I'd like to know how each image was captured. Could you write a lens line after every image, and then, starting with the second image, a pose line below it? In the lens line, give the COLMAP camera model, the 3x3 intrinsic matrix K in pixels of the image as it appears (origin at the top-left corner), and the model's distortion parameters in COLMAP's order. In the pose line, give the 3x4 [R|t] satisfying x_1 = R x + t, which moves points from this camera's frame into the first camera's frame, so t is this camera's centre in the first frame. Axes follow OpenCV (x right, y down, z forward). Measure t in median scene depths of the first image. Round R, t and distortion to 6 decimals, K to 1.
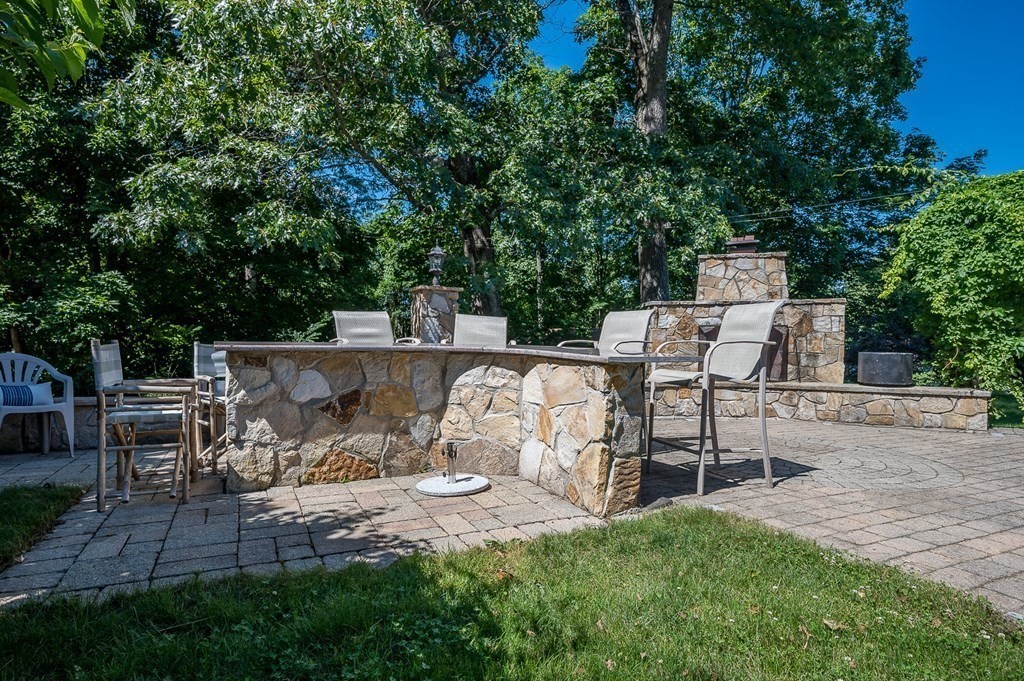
lens RADIAL K [[558.0, 0, 512.8], [0, 558.0, 347.2], [0, 0, 1]] dist [0.001963, -0.001100]
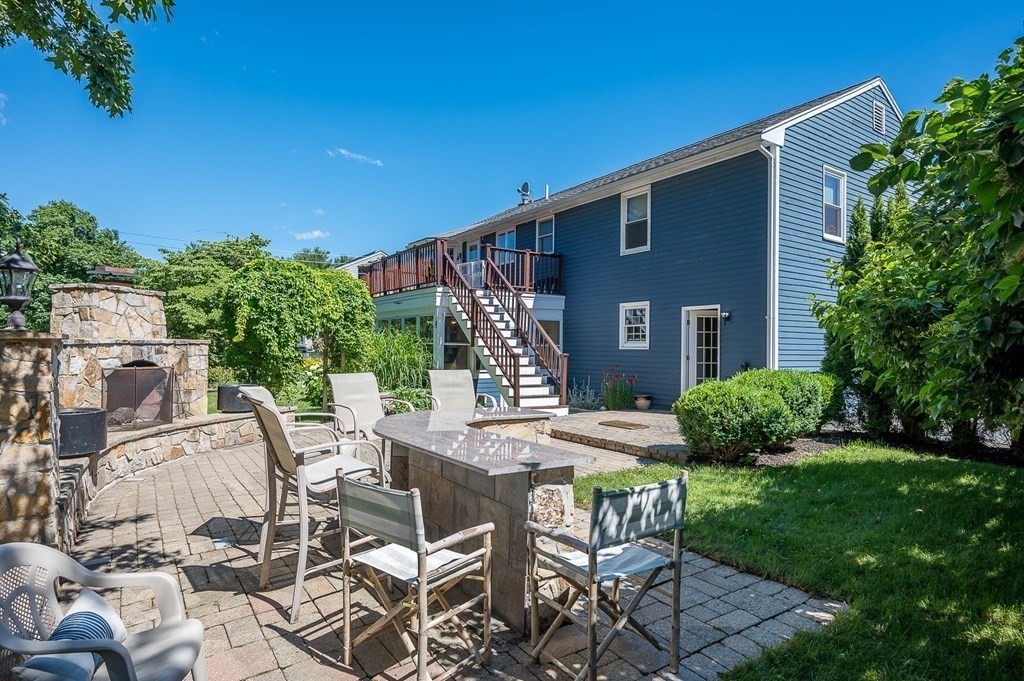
lens RADIAL K [[558.0, 0, 516.0], [0, 558.0, 339.7], [0, 0, 1]] dist [0.001963, -0.001100]
pose [[-0.149065, -0.000835, 0.988827, -0.674549], [0.003475, 0.999993, 0.001368, -0.093044], [-0.988821, 0.003640, -0.149061, 0.582653]]
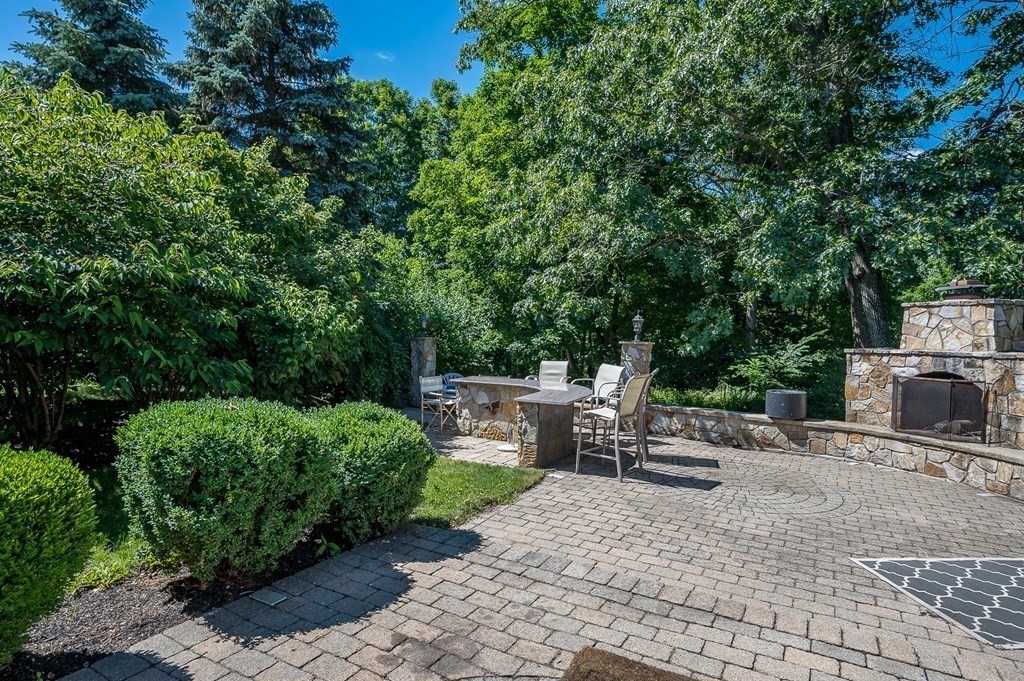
lens RADIAL K [[558.0, 0, 517.6], [0, 558.0, 345.1], [0, 0, 1]] dist [0.001963, -0.001100]
pose [[0.573972, 0.020892, -0.818608, 0.873122], [-0.025828, 0.999639, 0.007403, -0.093170], [0.818467, 0.016894, 0.574304, -0.143148]]
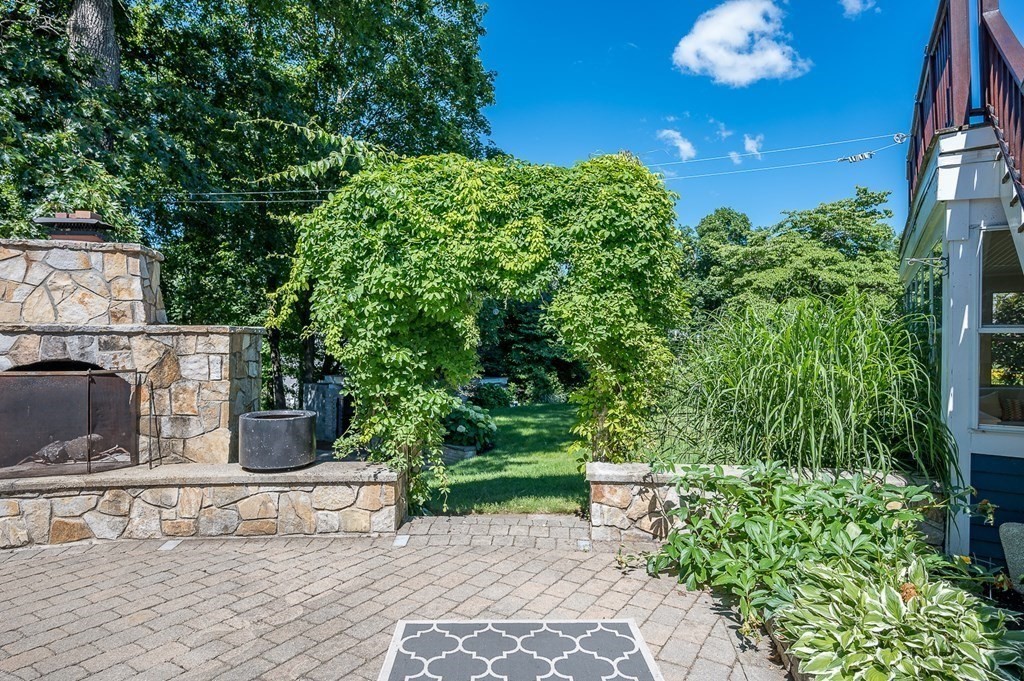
lens RADIAL K [[576.8, 0, 505.0], [0, 576.8, 343.3], [0, 0, 1]] dist [0.002315, -0.002228]
pose [[0.847049, -0.004973, 0.531492, 0.547816], [0.008579, 0.999954, -0.004317, -0.066685], [-0.531446, 0.008216, 0.847052, 0.314303]]
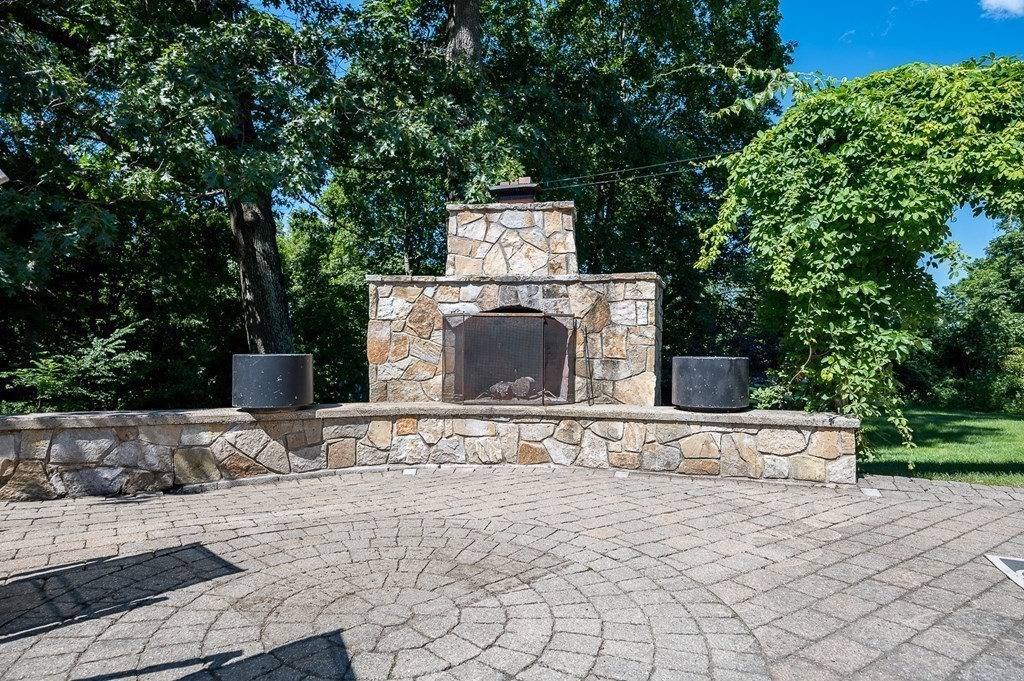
lens RADIAL K [[576.8, 0, 514.6], [0, 576.8, 345.1], [0, 0, 1]] dist [0.002315, -0.002228]
pose [[0.987157, -0.000325, 0.159755, 0.353537], [0.004039, 0.999729, -0.022927, 0.010659], [-0.159705, 0.023278, 0.986890, 0.402859]]
